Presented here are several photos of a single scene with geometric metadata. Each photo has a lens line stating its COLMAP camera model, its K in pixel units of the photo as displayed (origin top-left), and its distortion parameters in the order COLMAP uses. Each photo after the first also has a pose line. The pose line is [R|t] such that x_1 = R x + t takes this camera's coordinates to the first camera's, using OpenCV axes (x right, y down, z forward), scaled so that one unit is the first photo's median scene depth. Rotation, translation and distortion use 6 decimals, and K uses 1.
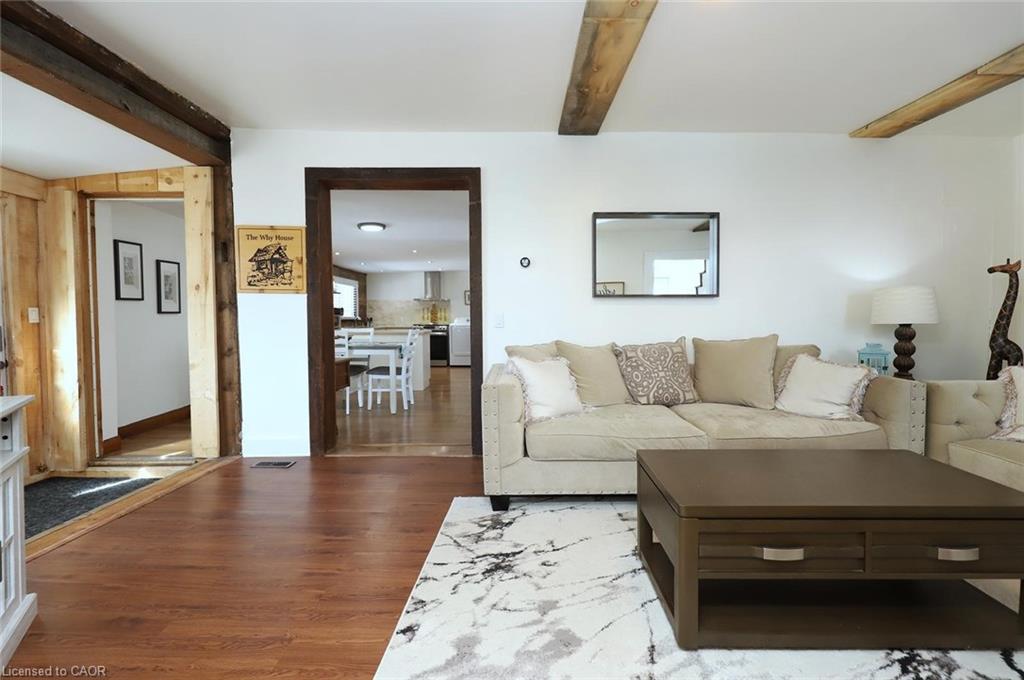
lens RADIAL K [[450.6, 0, 512.0], [0, 450.6, 340.0], [0, 0, 1]] dist [-0.000495, -0.000098]
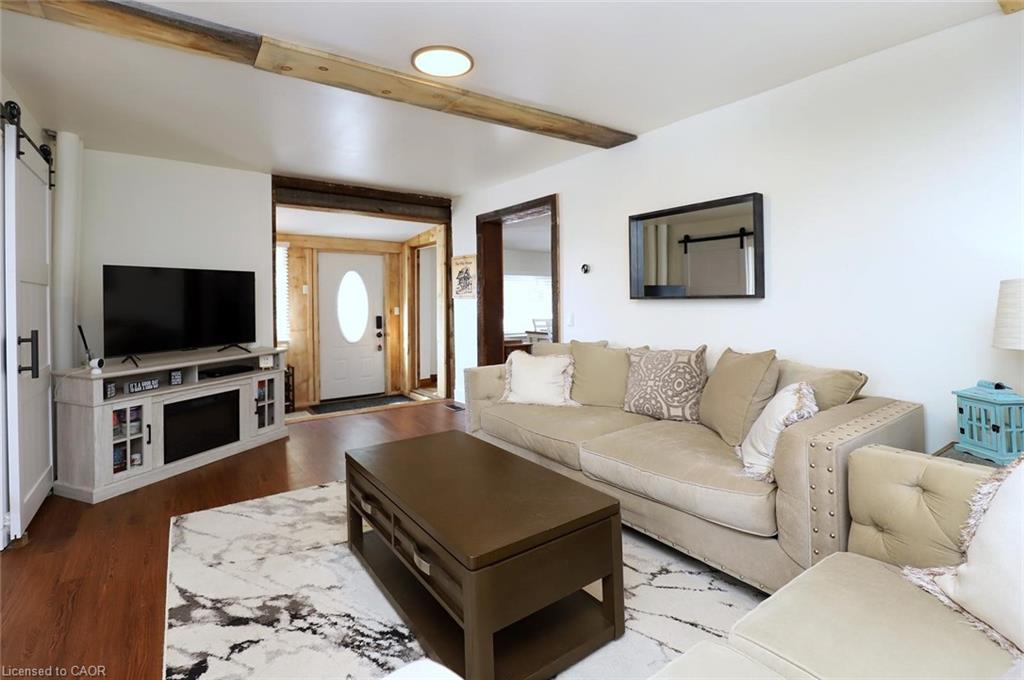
lens RADIAL K [[456.9, 0, 561.1], [0, 456.9, 309.0], [0, 0, 1]] dist [-0.000459, -0.000122]
pose [[0.647247, 0.010677, -0.762206, 1.175080], [-0.037752, 0.999124, -0.018062, -0.067479], [0.761345, 0.040465, 0.647083, 0.304171]]
